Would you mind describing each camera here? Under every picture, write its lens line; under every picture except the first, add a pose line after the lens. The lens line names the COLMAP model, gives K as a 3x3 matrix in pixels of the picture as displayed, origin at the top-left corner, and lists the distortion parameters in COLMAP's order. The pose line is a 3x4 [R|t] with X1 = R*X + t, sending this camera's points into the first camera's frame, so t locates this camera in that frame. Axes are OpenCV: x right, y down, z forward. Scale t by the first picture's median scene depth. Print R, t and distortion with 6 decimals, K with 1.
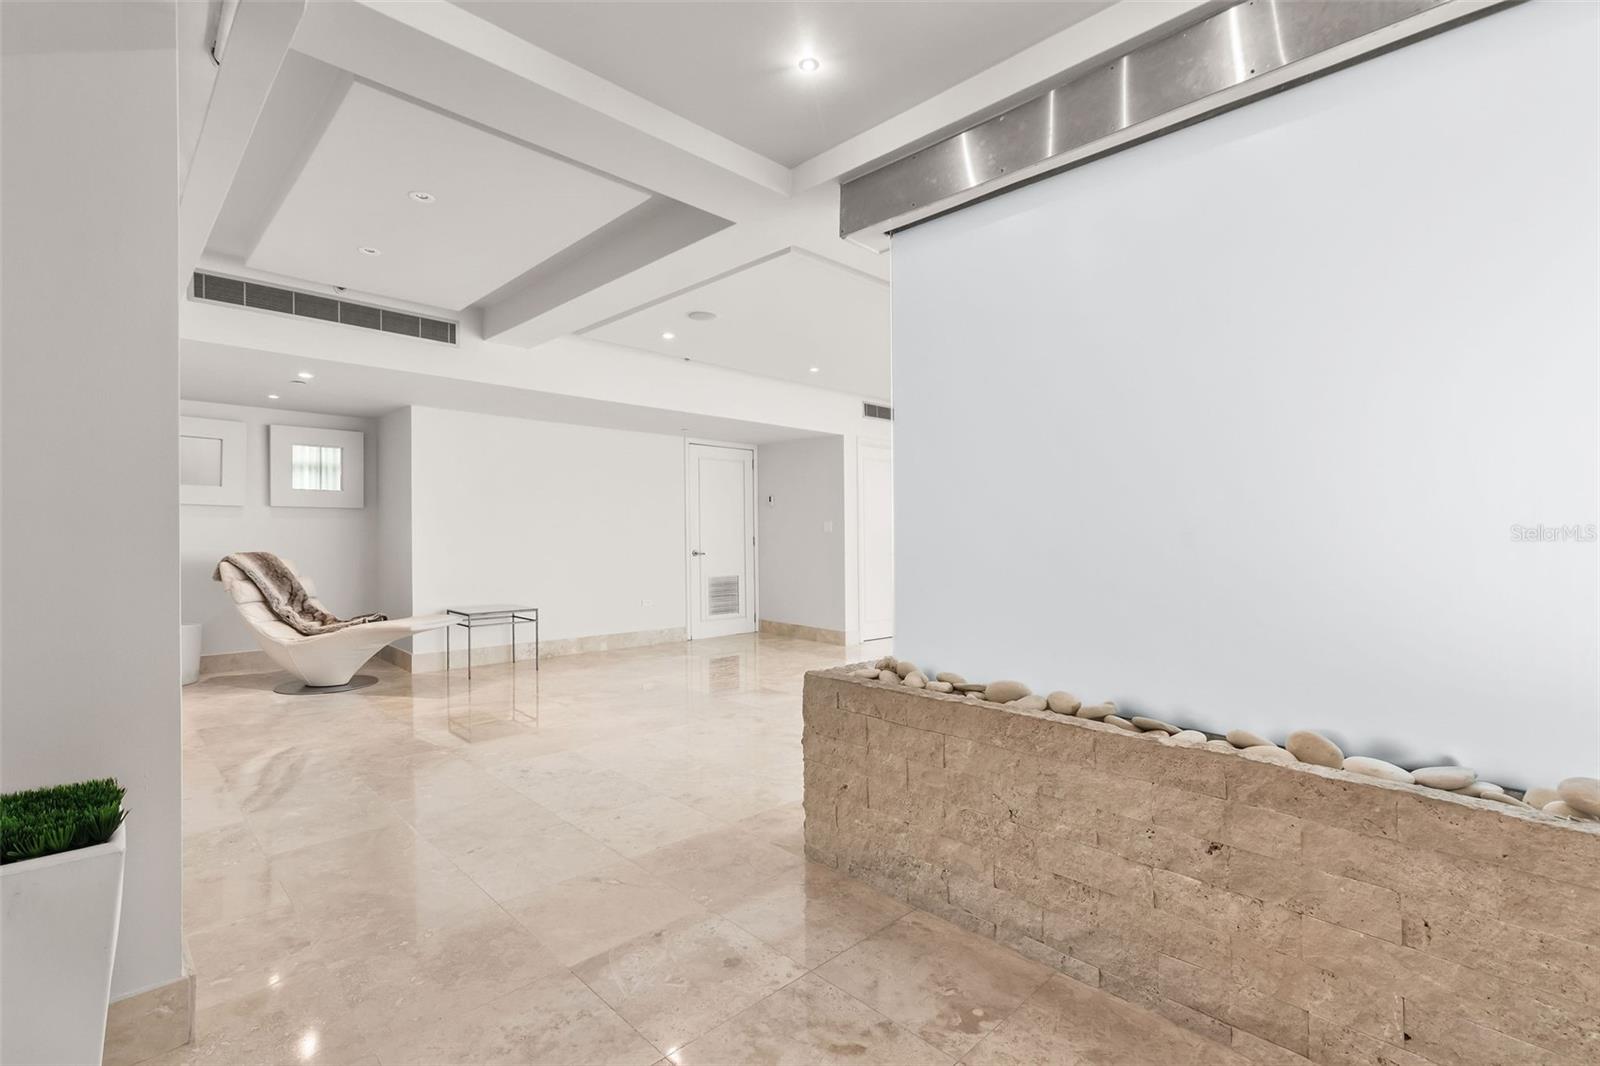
lens RADIAL K [[735.2, 0, 806.8], [0, 735.2, 526.9], [0, 0, 1]] dist [-0.002345, 0.005053]
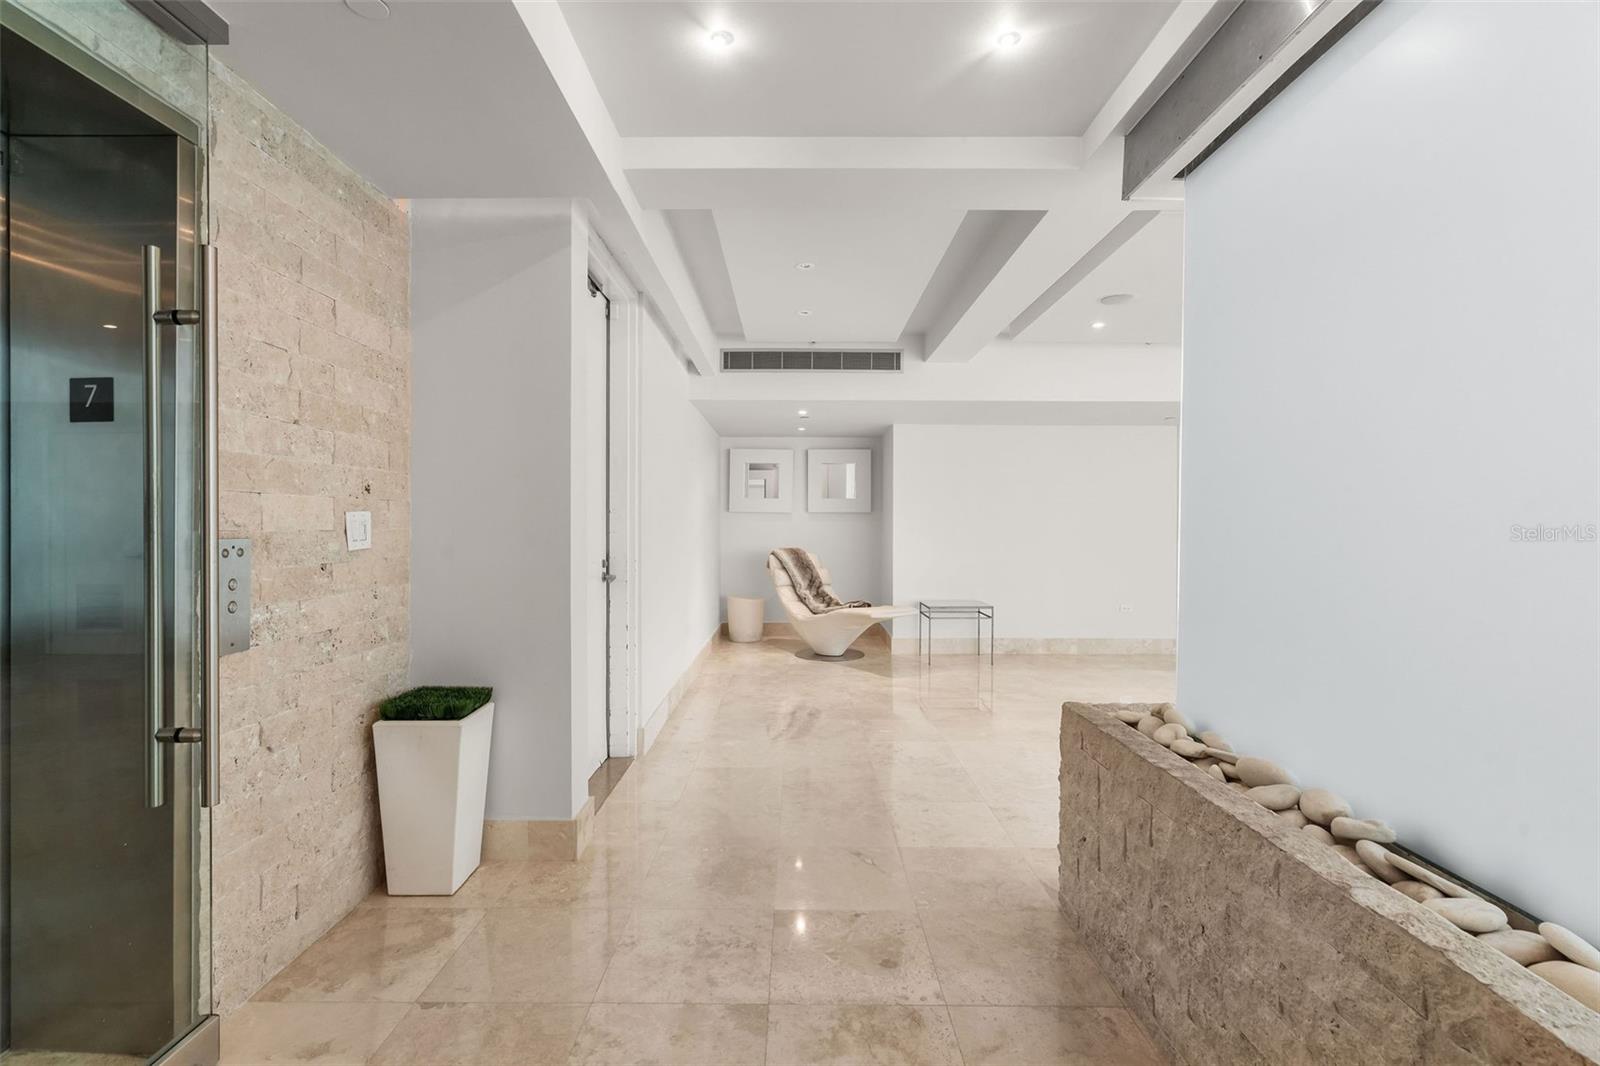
lens RADIAL K [[735.2, 0, 792.2], [0, 735.2, 533.7], [0, 0, 1]] dist [-0.002345, 0.005053]
pose [[0.703635, 0.005638, -0.710539, 0.206203], [0.007686, 0.999850, 0.015546, -0.013211], [0.710520, -0.016400, 0.703486, 0.068806]]
